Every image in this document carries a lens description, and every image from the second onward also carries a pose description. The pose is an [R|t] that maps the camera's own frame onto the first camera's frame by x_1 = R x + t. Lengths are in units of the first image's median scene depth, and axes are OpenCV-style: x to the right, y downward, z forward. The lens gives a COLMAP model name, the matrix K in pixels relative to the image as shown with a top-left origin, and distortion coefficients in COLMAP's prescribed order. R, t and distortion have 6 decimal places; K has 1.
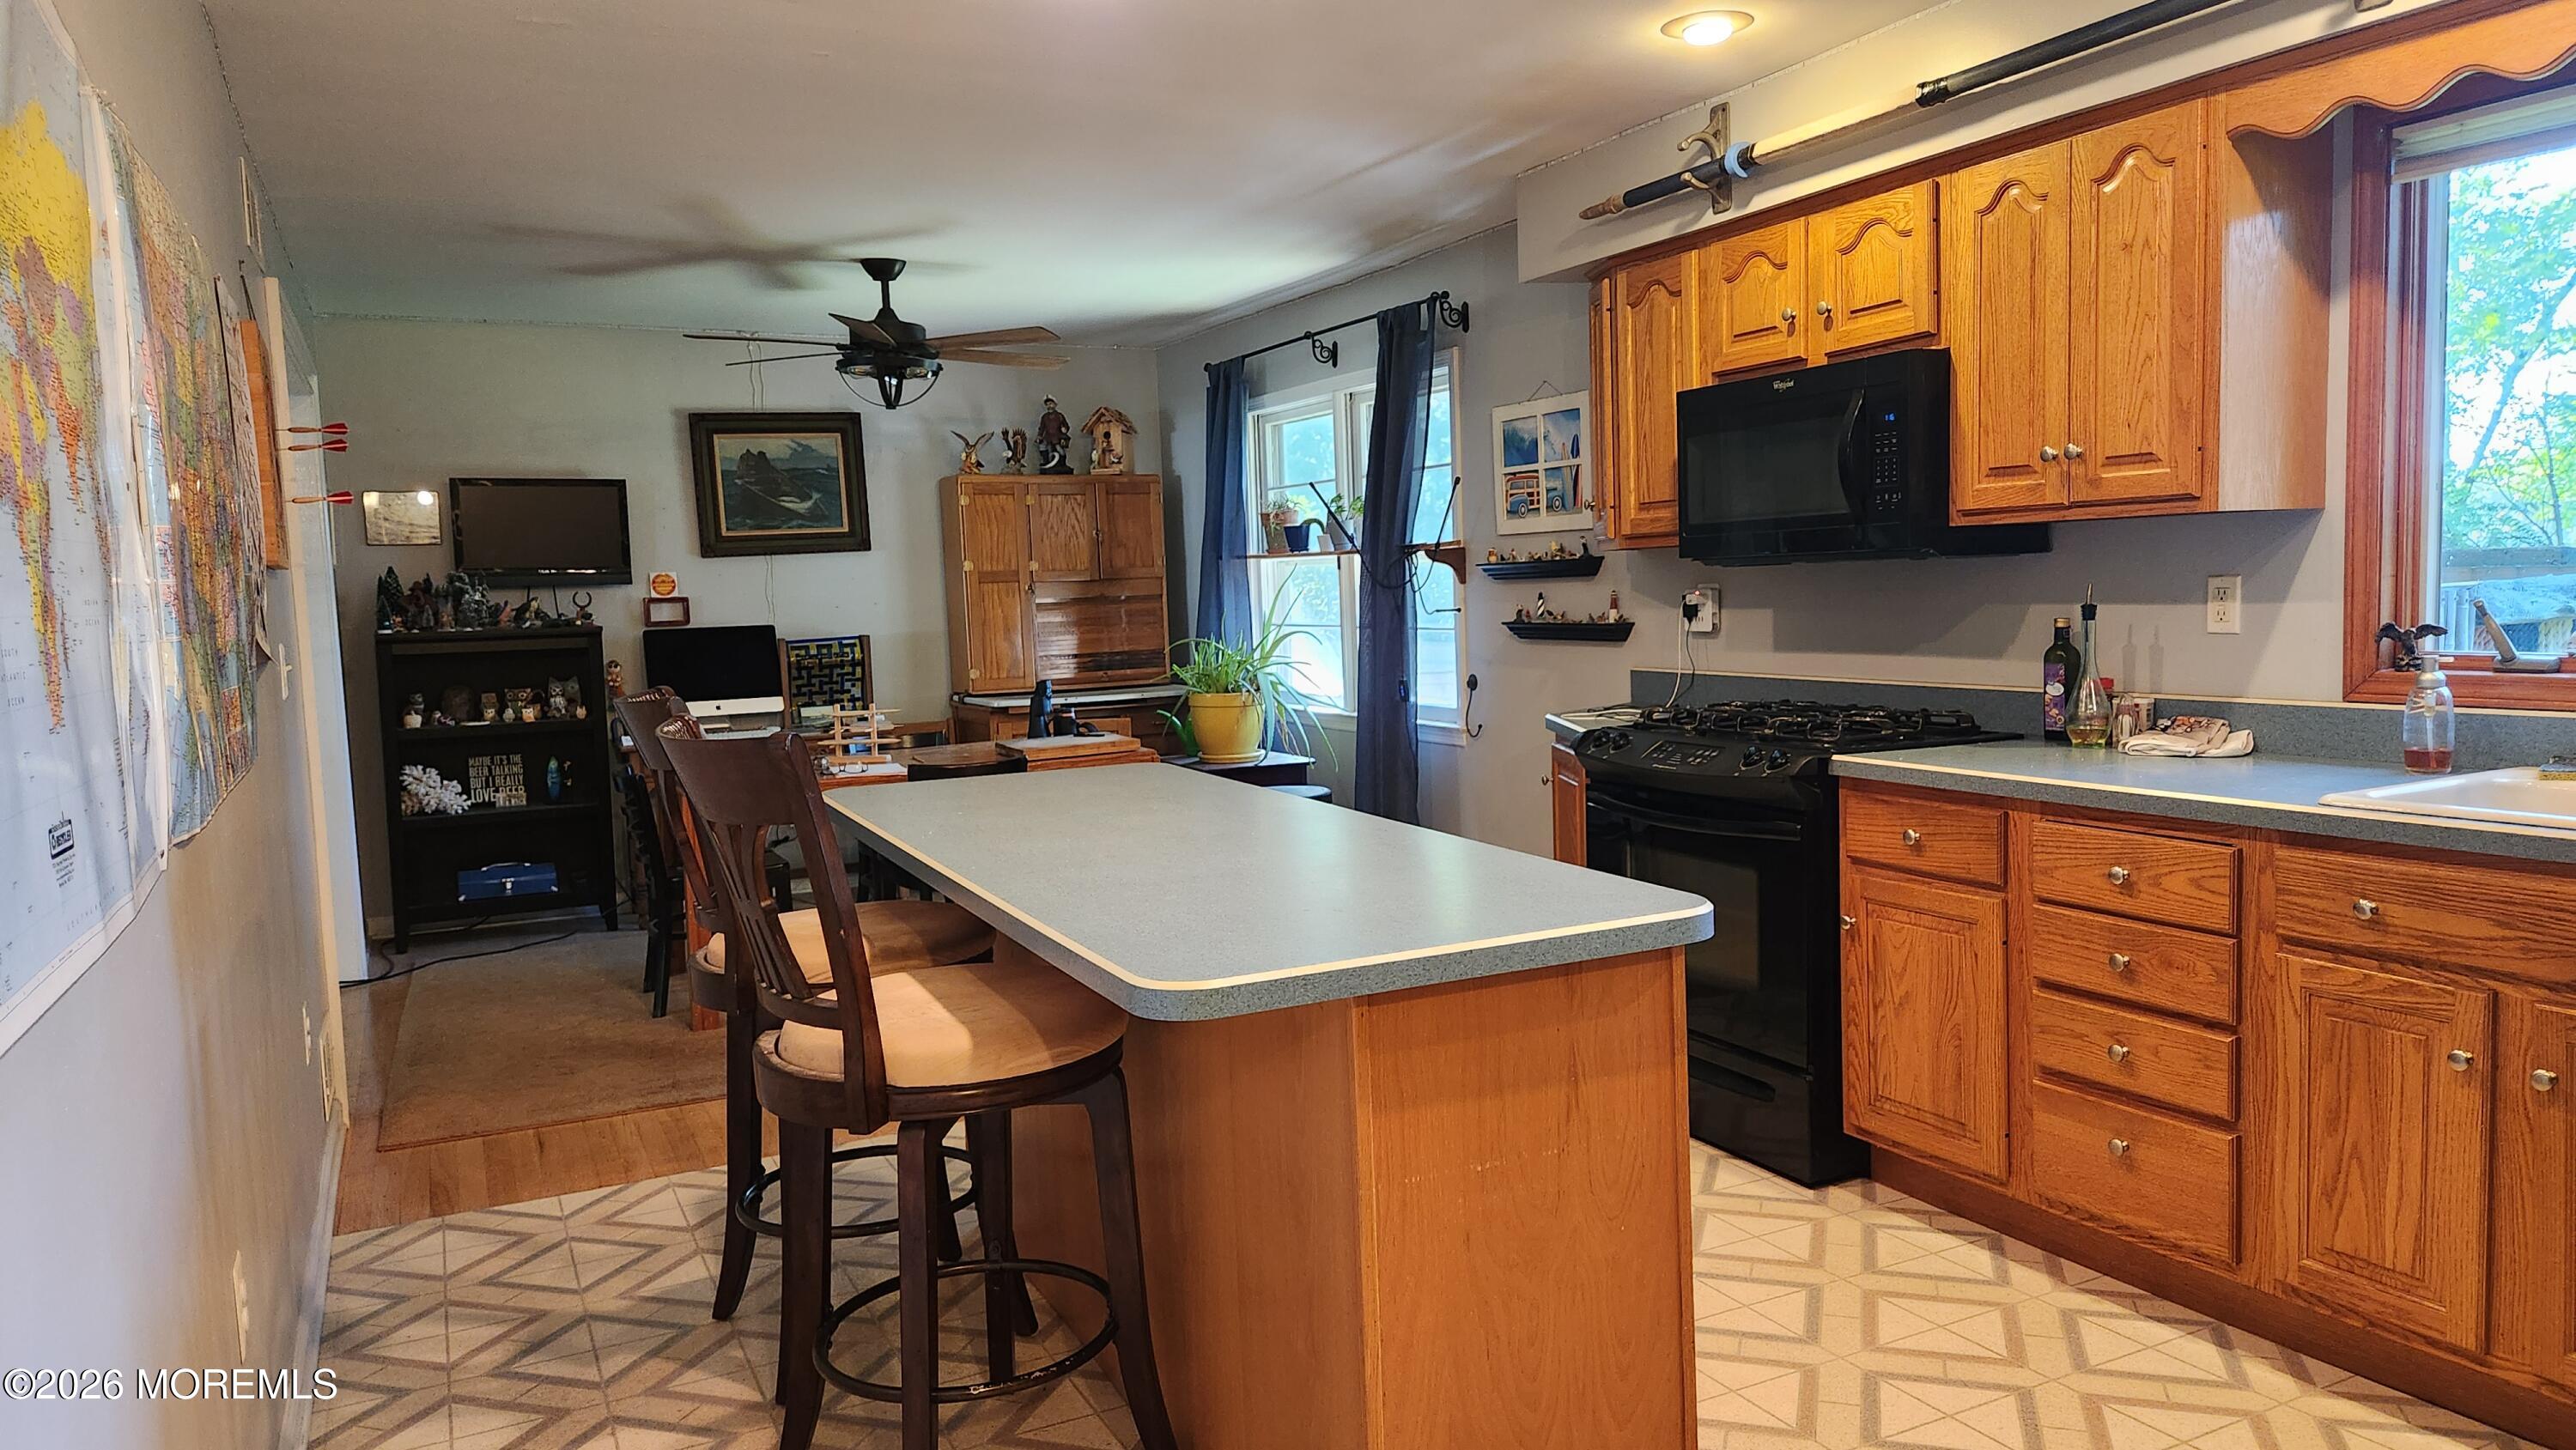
lens RADIAL K [[1745.7, 0, 1288.0], [0, 1745.7, 725.0], [0, 0, 1]] dist [0.047775, 0.000267]
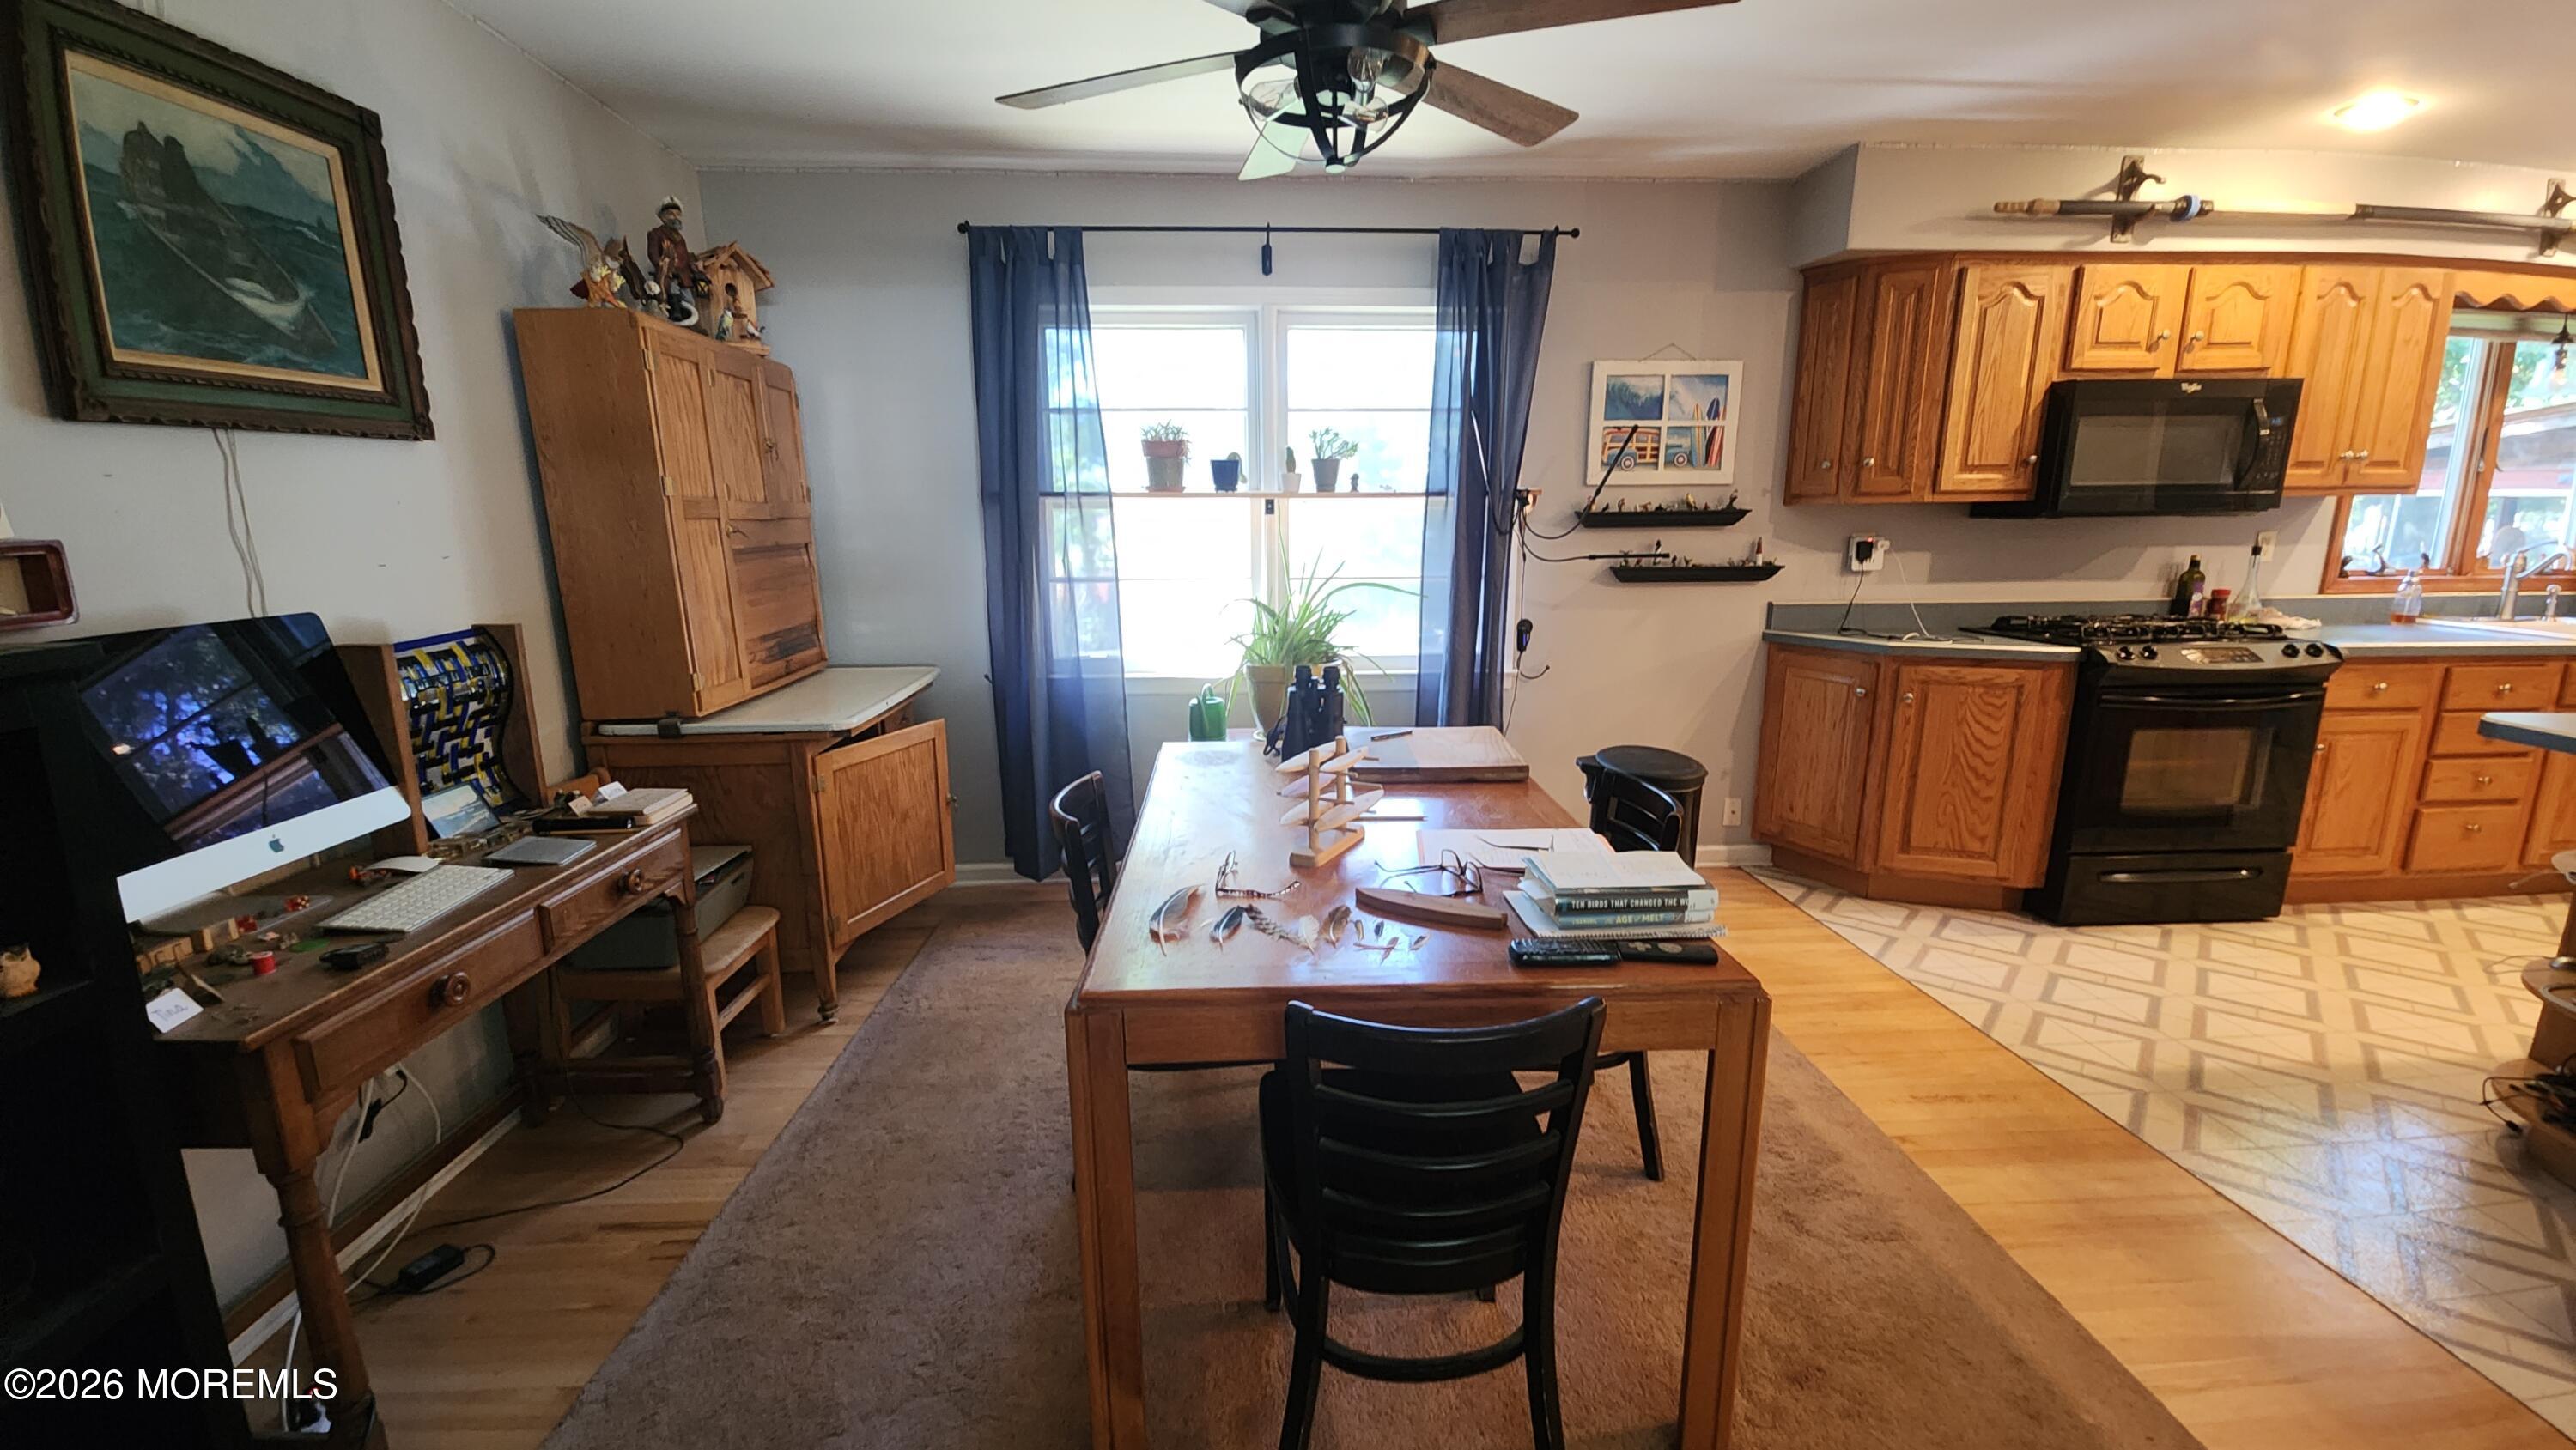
lens RADIAL K [[1058.1, 0, 1276.9], [0, 1058.1, 747.2], [0, 0, 1]] dist [0.024383, -0.015486]
pose [[0.385718, -0.167291, 0.907323, -0.592284], [0.071070, 0.985889, 0.151564, -0.065679], [-0.919875, 0.006023, 0.392164, 0.962759]]
